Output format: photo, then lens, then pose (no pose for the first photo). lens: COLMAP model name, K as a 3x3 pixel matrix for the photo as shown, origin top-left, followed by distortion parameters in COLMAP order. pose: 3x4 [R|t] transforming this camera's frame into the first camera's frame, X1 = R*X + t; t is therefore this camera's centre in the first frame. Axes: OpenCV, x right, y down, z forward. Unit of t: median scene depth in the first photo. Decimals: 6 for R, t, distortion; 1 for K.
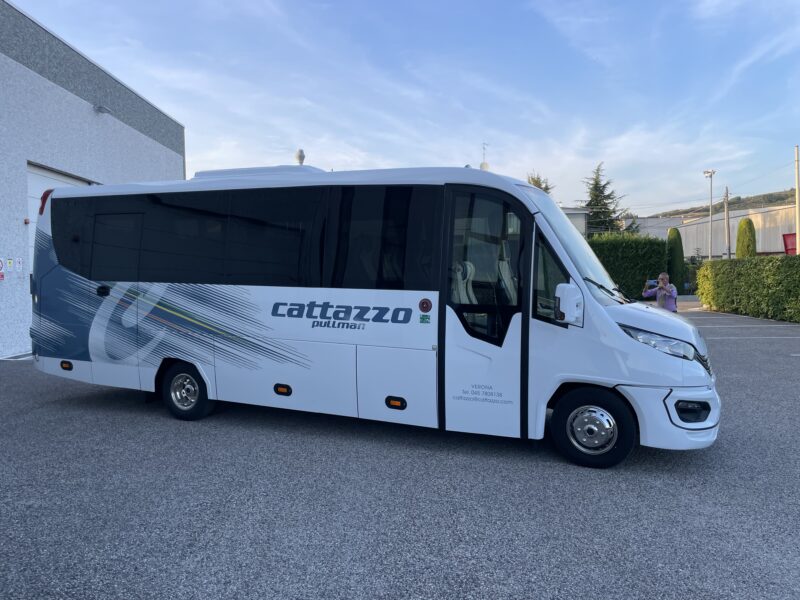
lens RADIAL K [[608.6, 0, 405.8], [0, 608.6, 296.9], [0, 0, 1]] dist [0.071753, -0.108103]
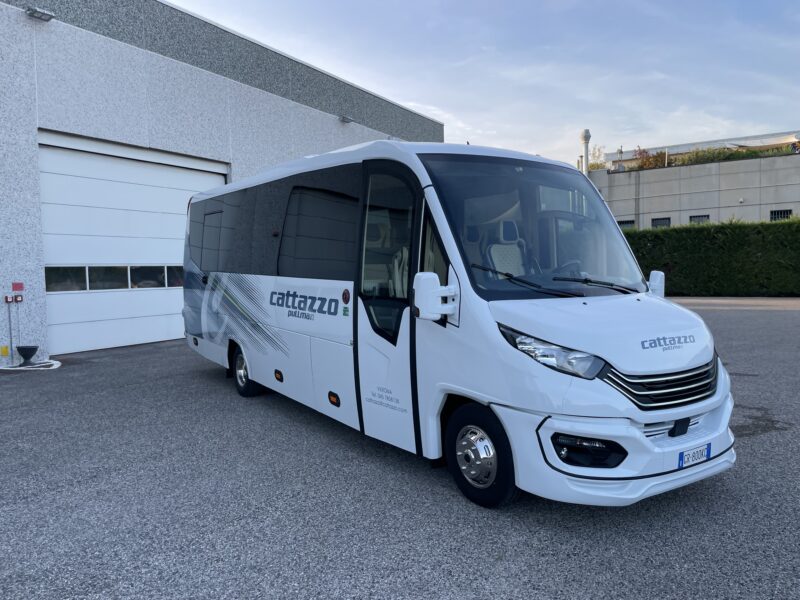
lens RADIAL K [[608.6, 0, 405.8], [0, 608.6, 296.9], [0, 0, 1]] dist [0.071753, -0.108103]
pose [[0.853758, 0.015618, -0.520436, 0.562155], [-0.005272, 0.999758, 0.021353, -0.005325], [0.520644, -0.015487, 0.853633, 0.248728]]
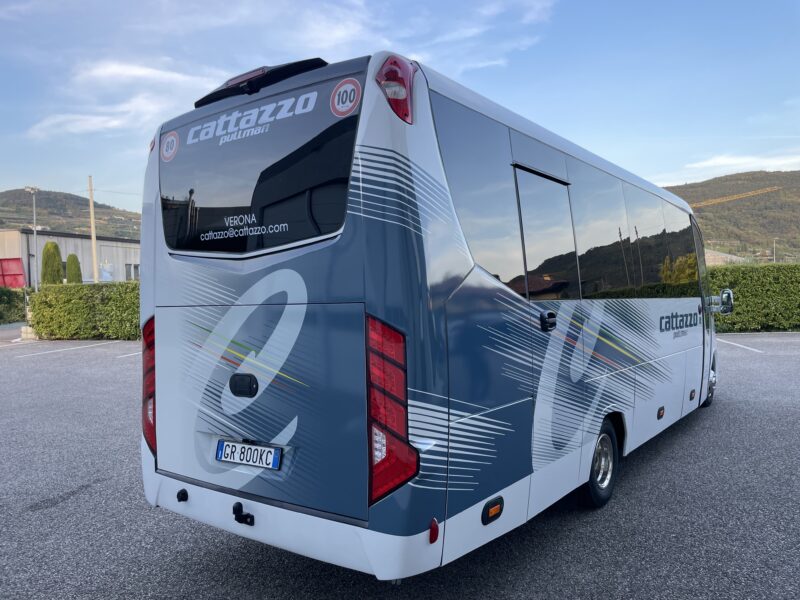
lens RADIAL K [[608.6, 0, 405.8], [0, 608.6, 296.9], [0, 0, 1]] dist [0.071753, -0.108103]
pose [[0.202037, -0.012841, 0.979294, -1.268840], [0.060063, 0.998194, 0.000698, -0.046410], [-0.977534, 0.058678, 0.202444, 1.271858]]
